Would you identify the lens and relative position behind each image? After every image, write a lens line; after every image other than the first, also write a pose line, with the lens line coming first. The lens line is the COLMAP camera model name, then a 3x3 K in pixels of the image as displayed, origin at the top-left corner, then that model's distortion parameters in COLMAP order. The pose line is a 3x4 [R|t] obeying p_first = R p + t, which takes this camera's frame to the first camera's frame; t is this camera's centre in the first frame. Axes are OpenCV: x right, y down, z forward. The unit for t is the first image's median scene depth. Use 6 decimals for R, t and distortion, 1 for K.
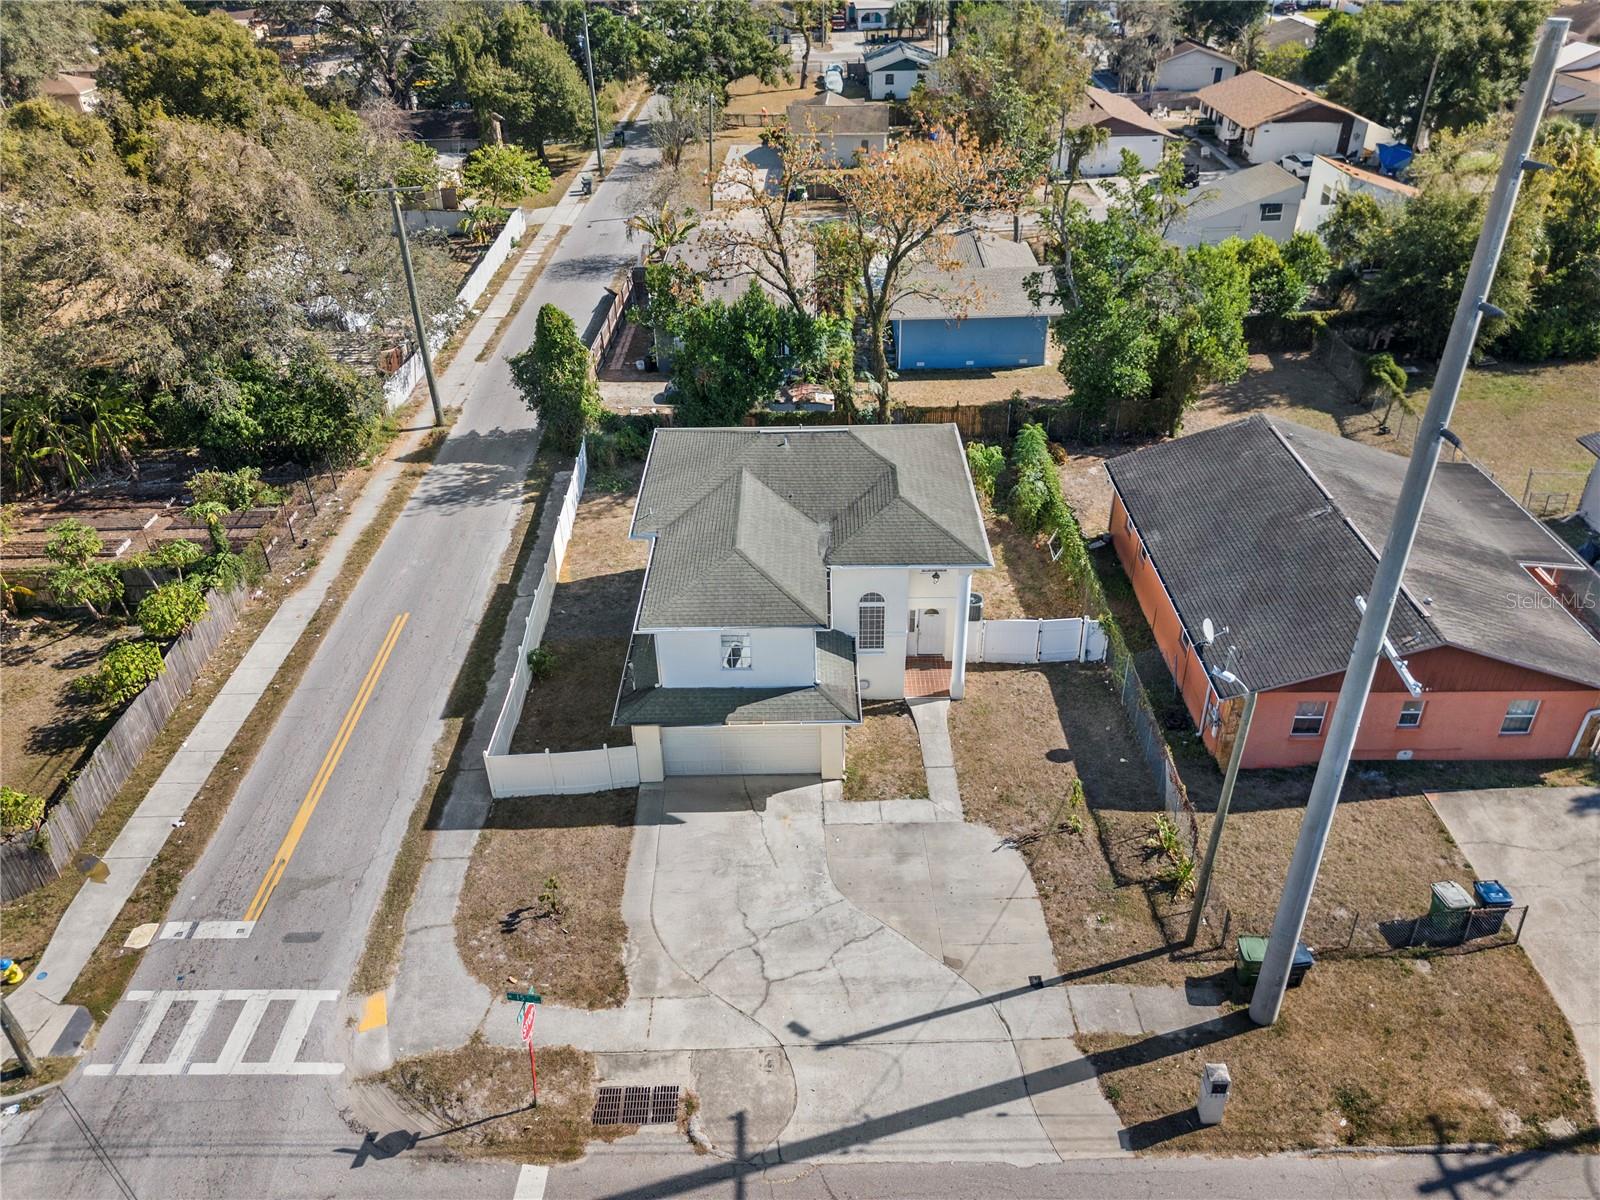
lens RADIAL K [[1193.9, 0, 799.3], [0, 1193.9, 597.1], [0, 0, 1]] dist [0.038161, -0.010021]
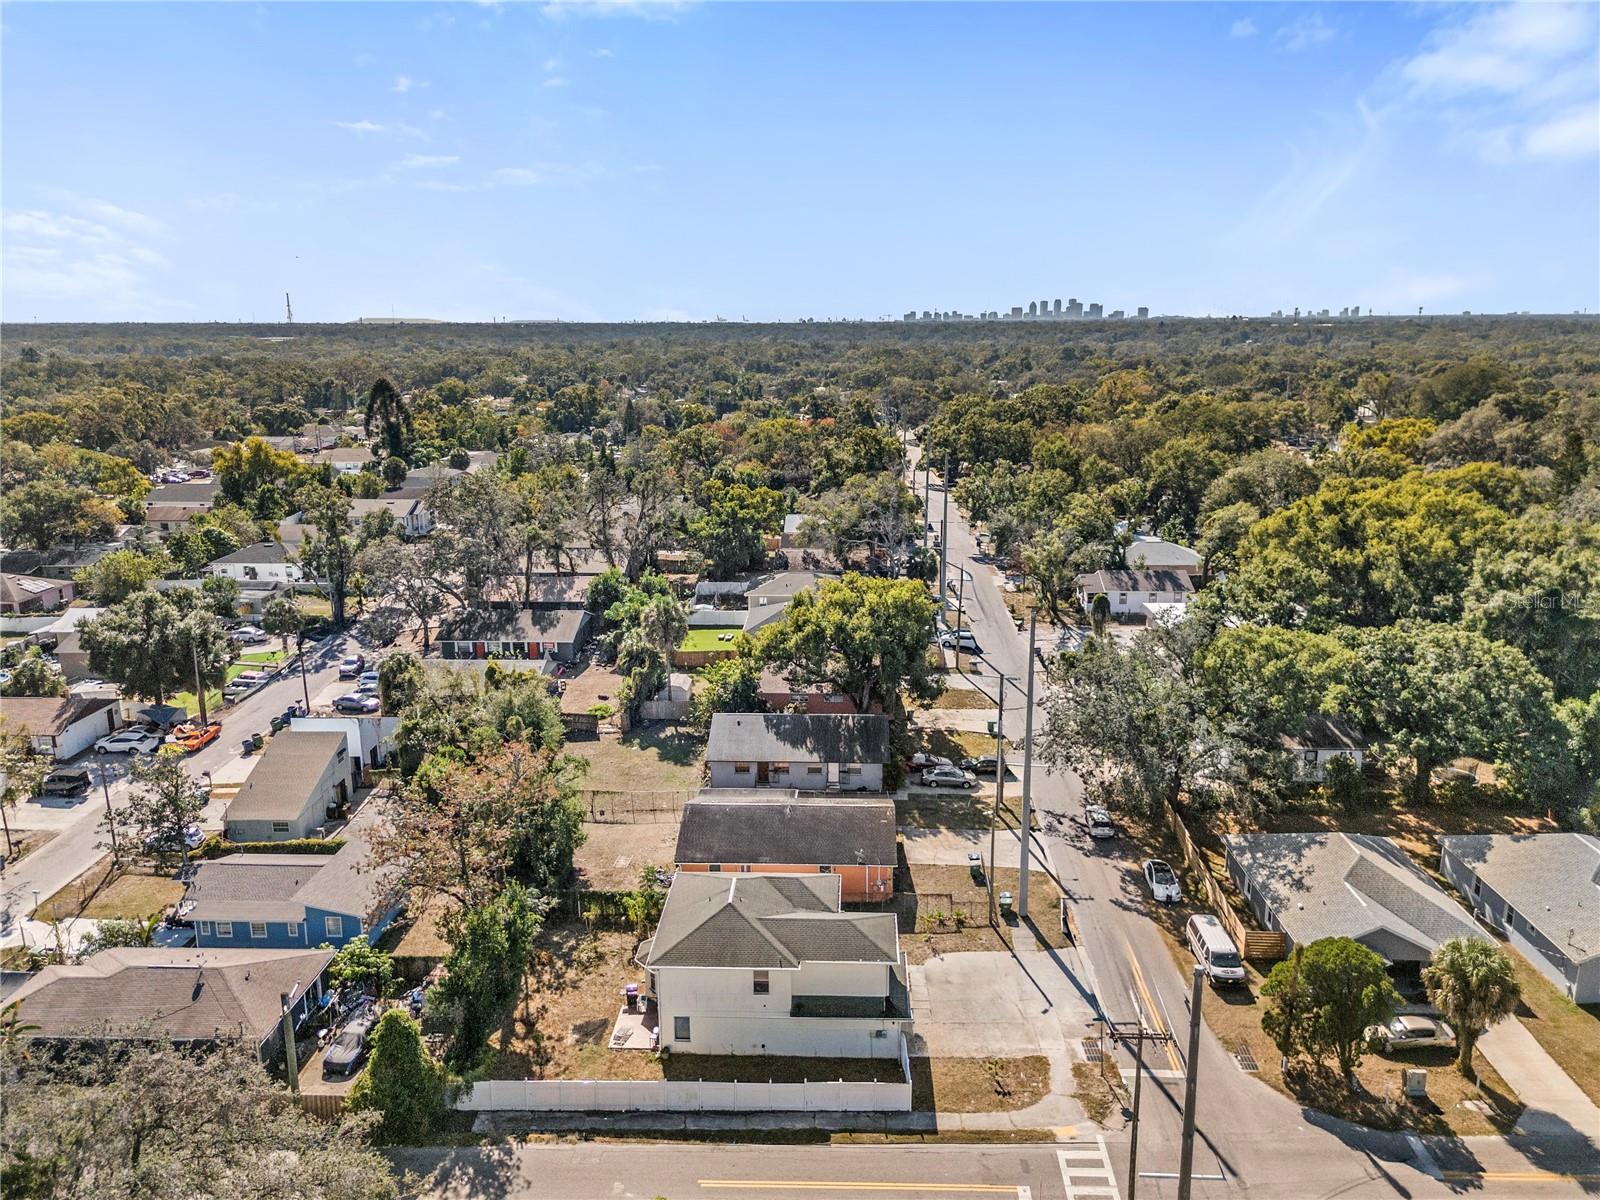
lens RADIAL K [[1193.9, 0, 800.1], [0, 1193.9, 602.0], [0, 0, 1]] dist [0.038161, -0.010021]
pose [[0.045051, -0.212369, 0.976150, -2.149658], [0.540977, 0.826654, 0.154878, -0.942474], [-0.839830, 0.521098, 0.152129, 0.602473]]
